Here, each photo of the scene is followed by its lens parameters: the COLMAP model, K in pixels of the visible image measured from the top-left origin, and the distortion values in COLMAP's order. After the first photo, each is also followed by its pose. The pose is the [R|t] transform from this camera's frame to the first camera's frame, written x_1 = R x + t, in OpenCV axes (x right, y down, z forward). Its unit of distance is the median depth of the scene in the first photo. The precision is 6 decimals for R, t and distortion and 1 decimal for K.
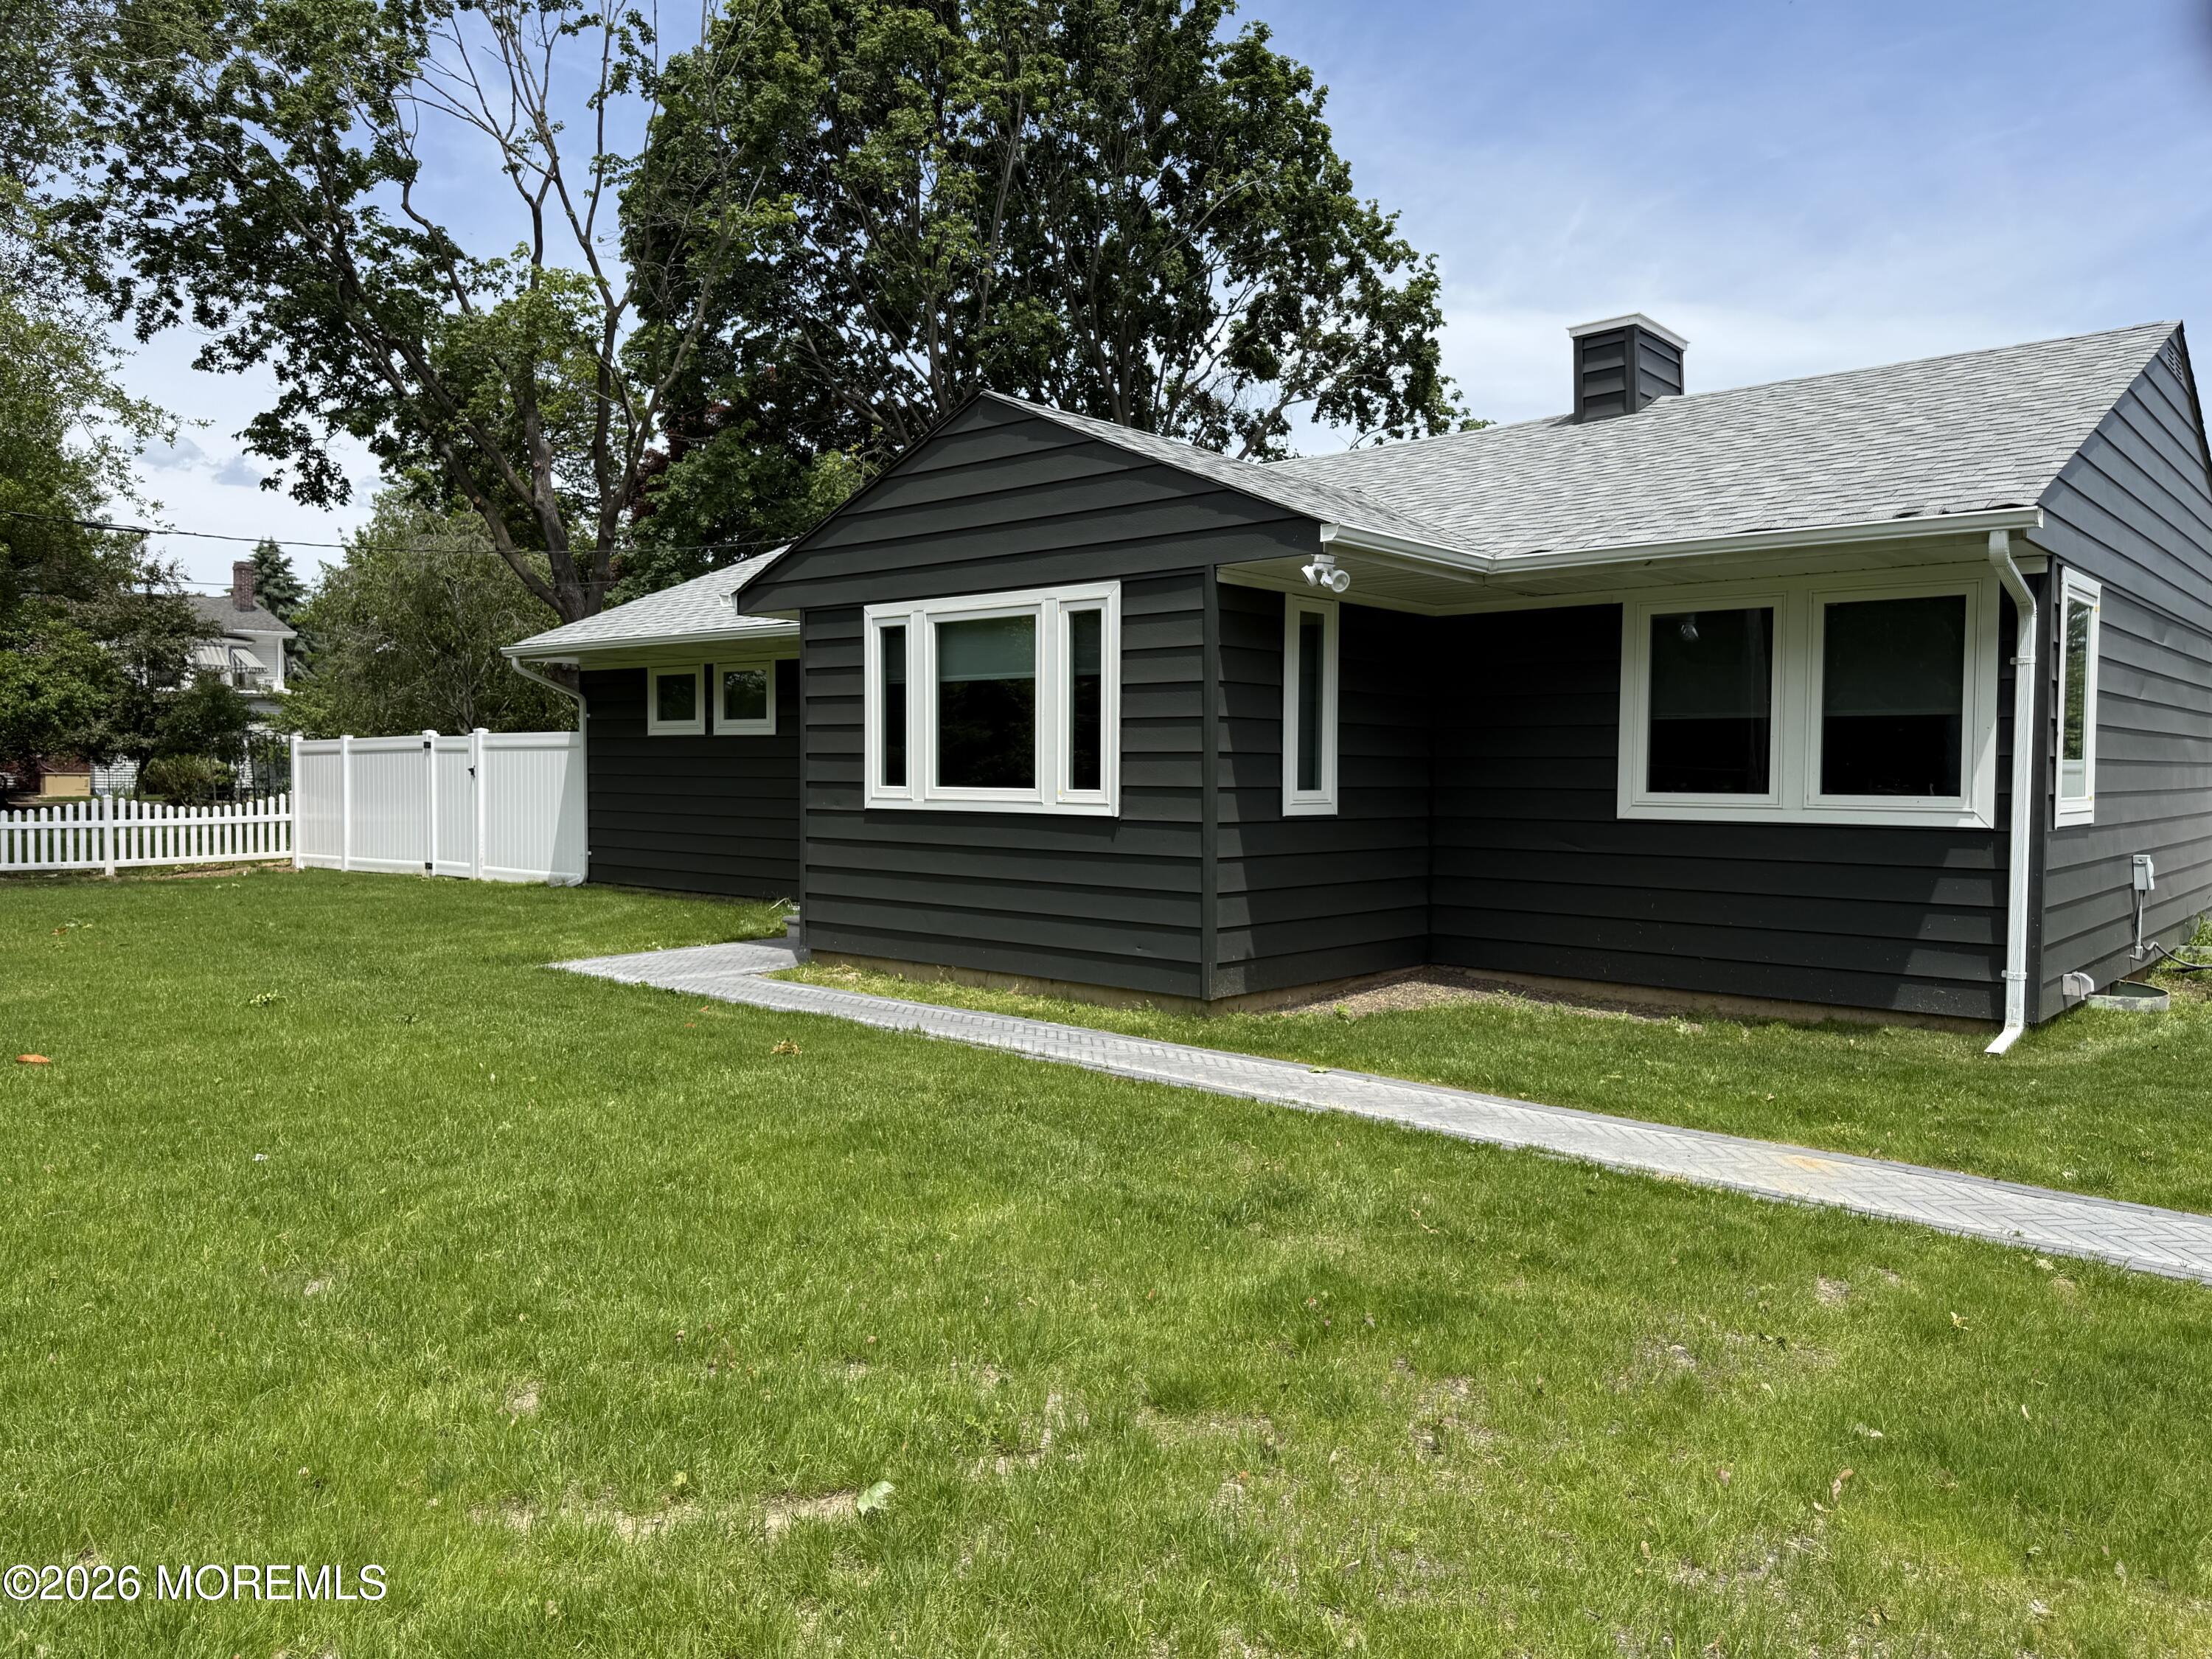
lens RADIAL K [[1571.7, 0, 1111.4], [0, 1571.7, 838.1], [0, 0, 1]] dist [0.053091, -0.047176]
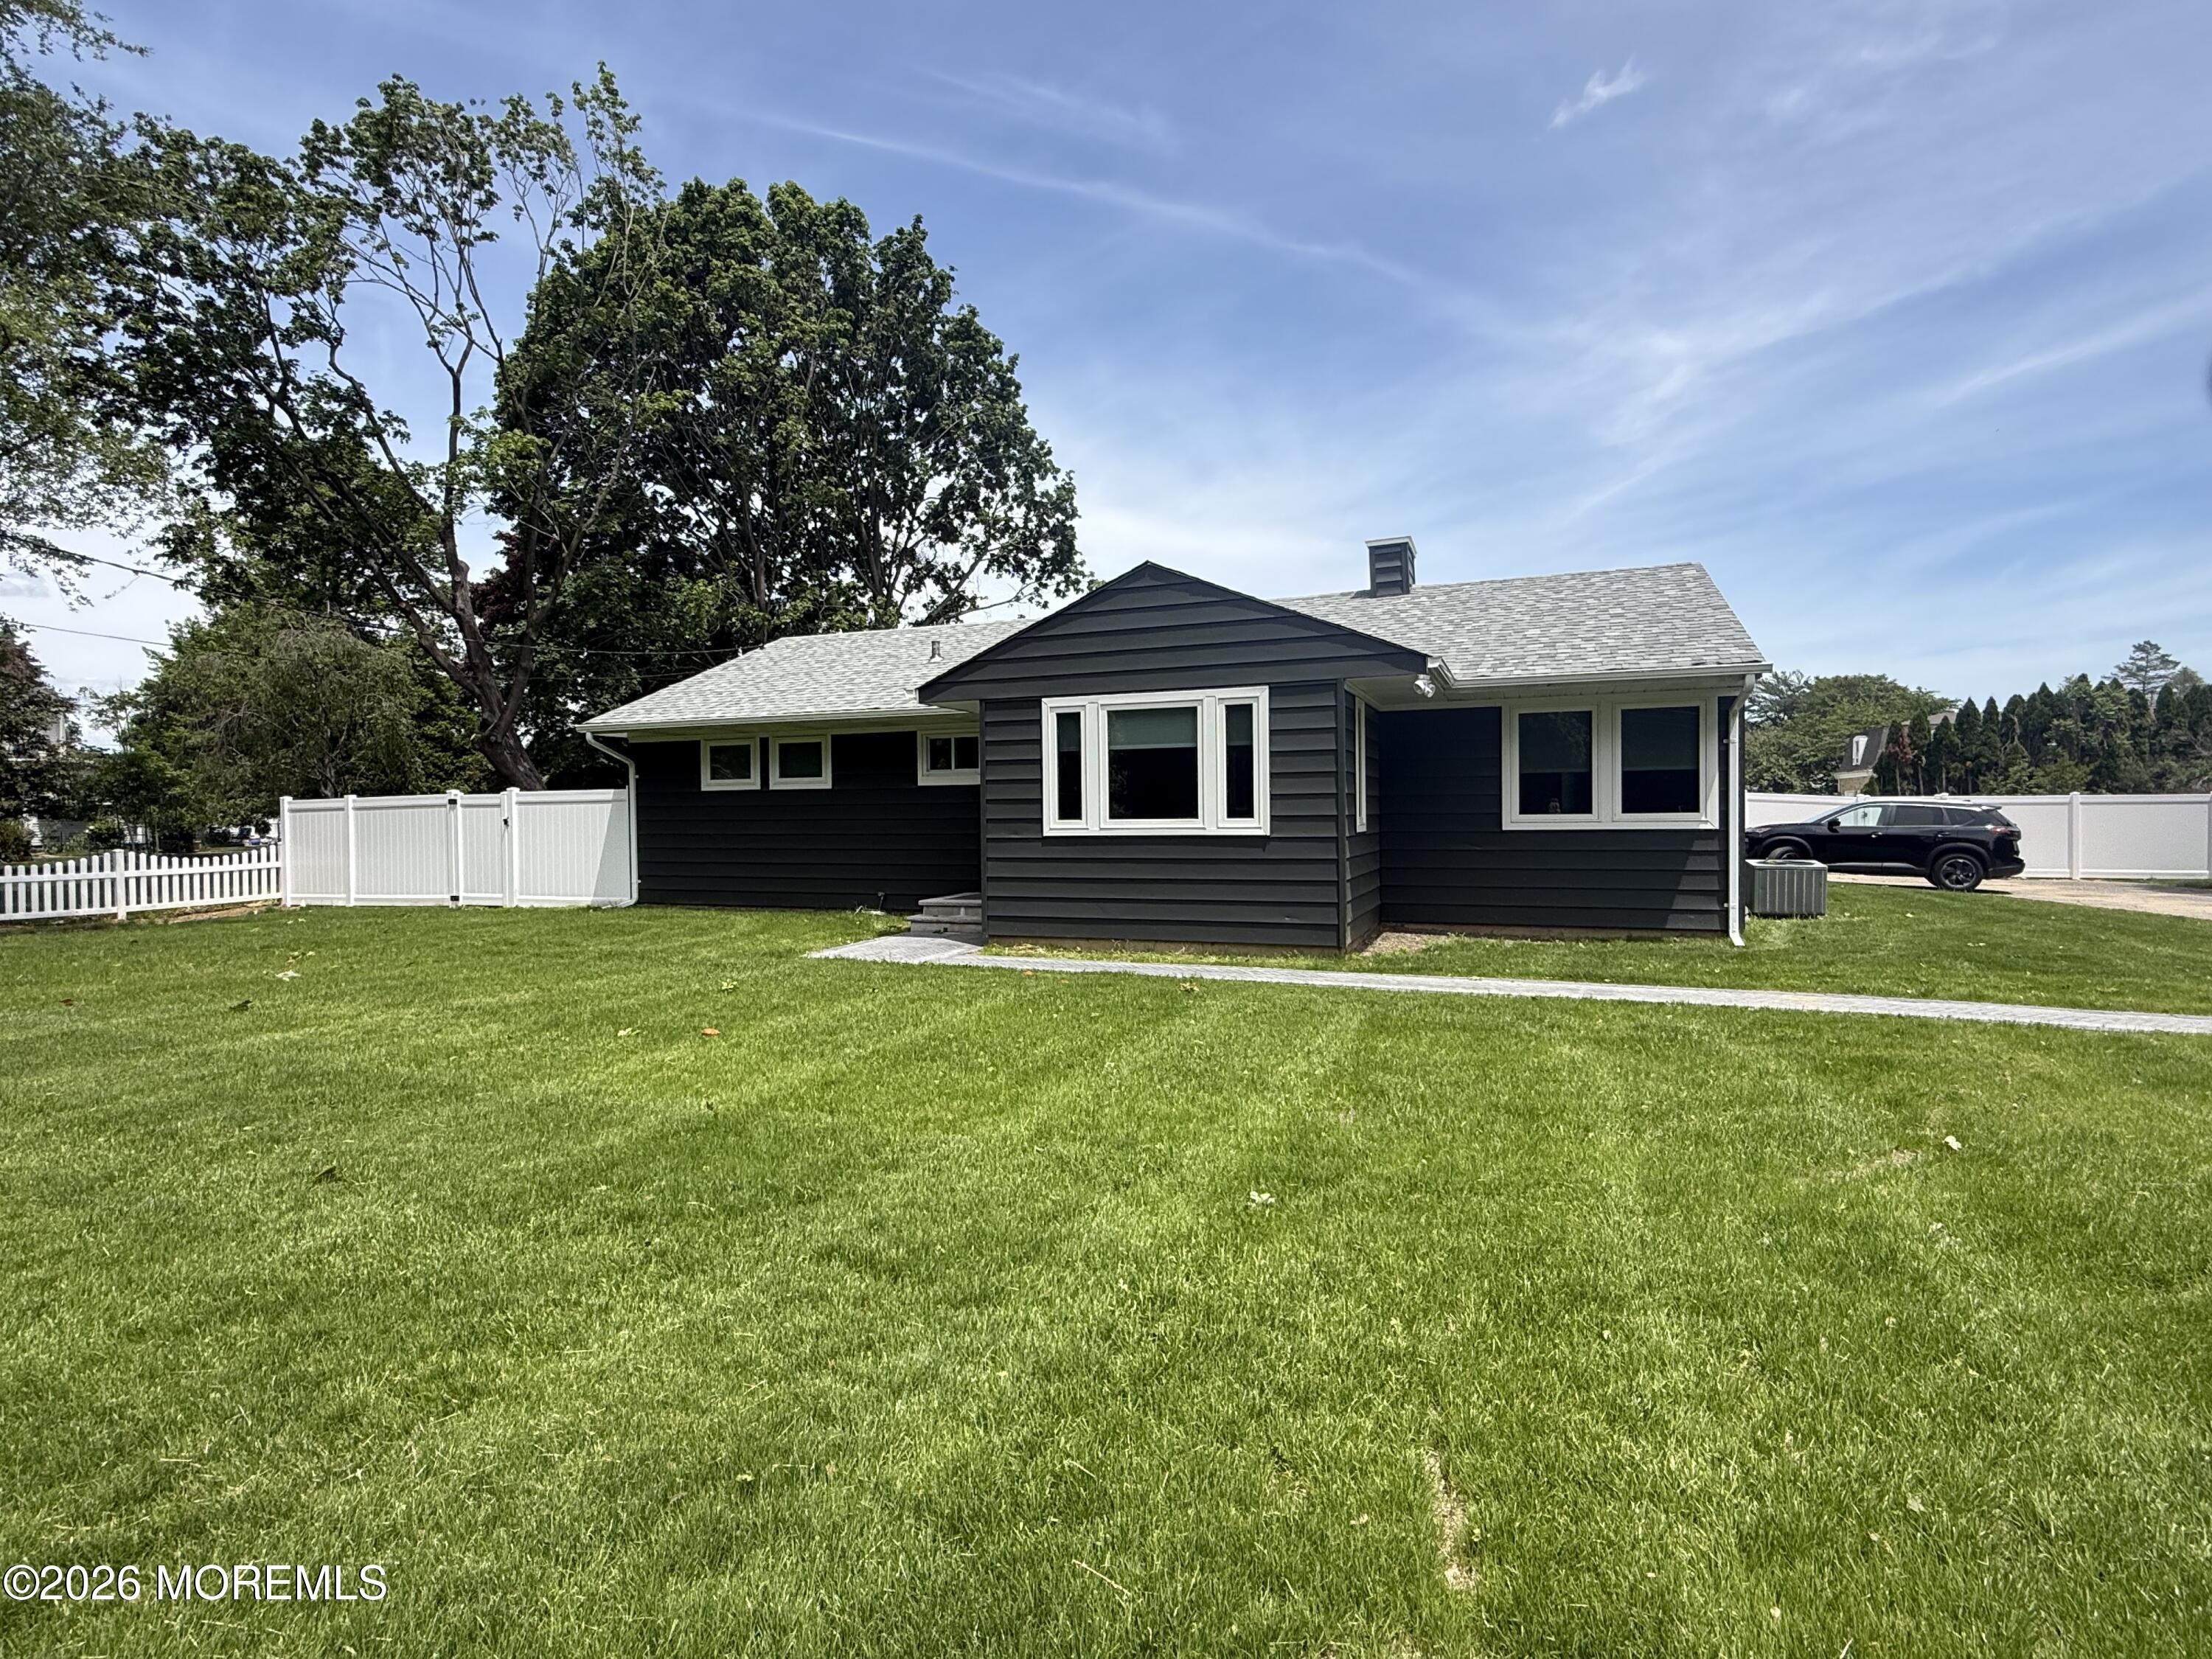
lens RADIAL K [[1113.9, 0, 1109.0], [0, 1113.9, 836.7], [0, 0, 1]] dist [-0.005571, 0.004157]
pose [[0.937716, -0.024711, 0.346522, -0.251547], [0.032699, 0.999317, -0.017222, 0.000922], [-0.345860, 0.027480, 0.937884, 0.002419]]
